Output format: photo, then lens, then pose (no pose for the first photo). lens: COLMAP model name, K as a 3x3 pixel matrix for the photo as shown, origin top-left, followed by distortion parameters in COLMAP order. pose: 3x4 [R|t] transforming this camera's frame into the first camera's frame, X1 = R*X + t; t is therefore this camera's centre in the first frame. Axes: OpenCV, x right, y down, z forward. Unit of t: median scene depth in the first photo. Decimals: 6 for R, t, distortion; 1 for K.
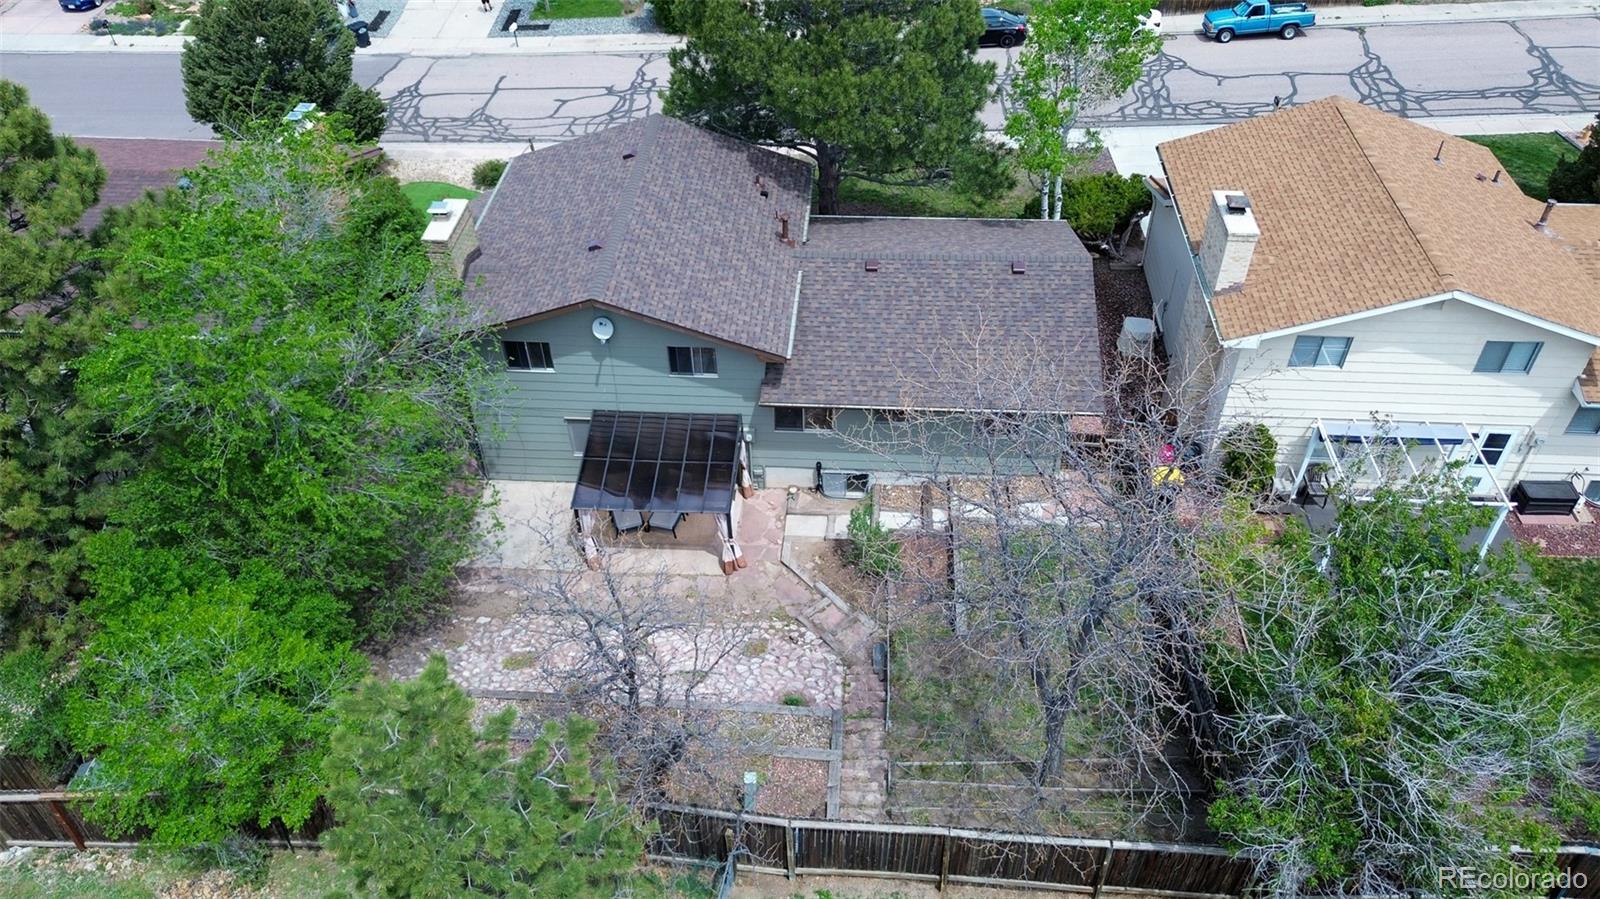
lens RADIAL K [[1097.8, 0, 816.6], [0, 1097.8, 448.8], [0, 0, 1]] dist [0.049636, -0.037040]
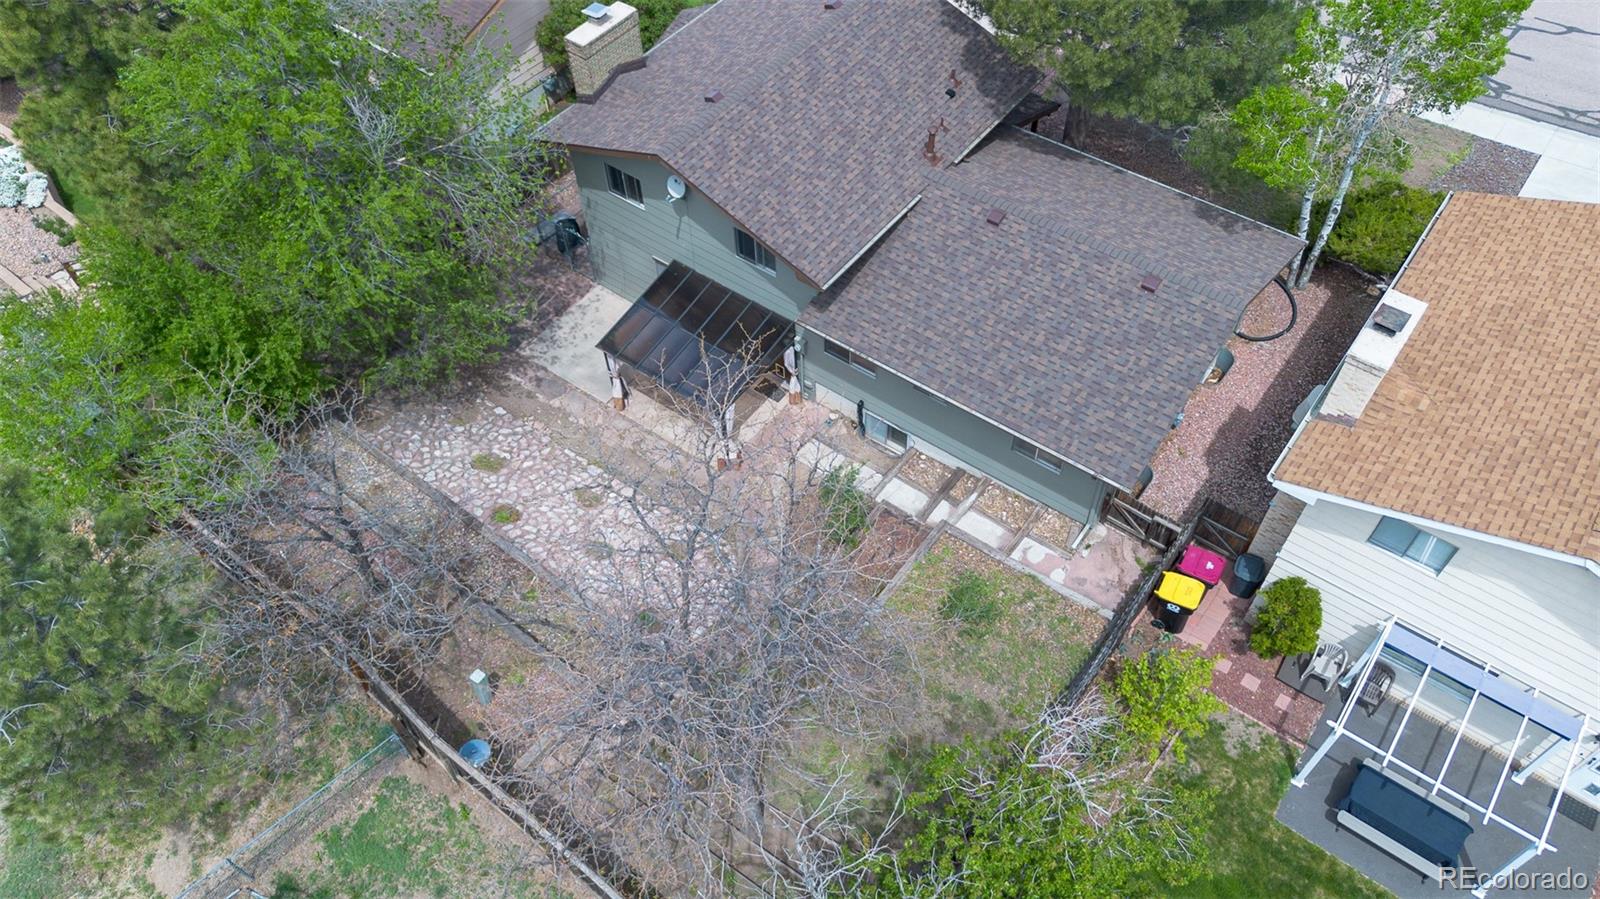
lens RADIAL K [[1097.8, 0, 816.6], [0, 1097.8, 448.8], [0, 0, 1]] dist [0.049636, -0.037040]
pose [[0.842538, 0.421886, -0.334876, 0.314593], [-0.354706, 0.902445, 0.244494, -0.173474], [0.405356, -0.087213, 0.909989, 0.146704]]
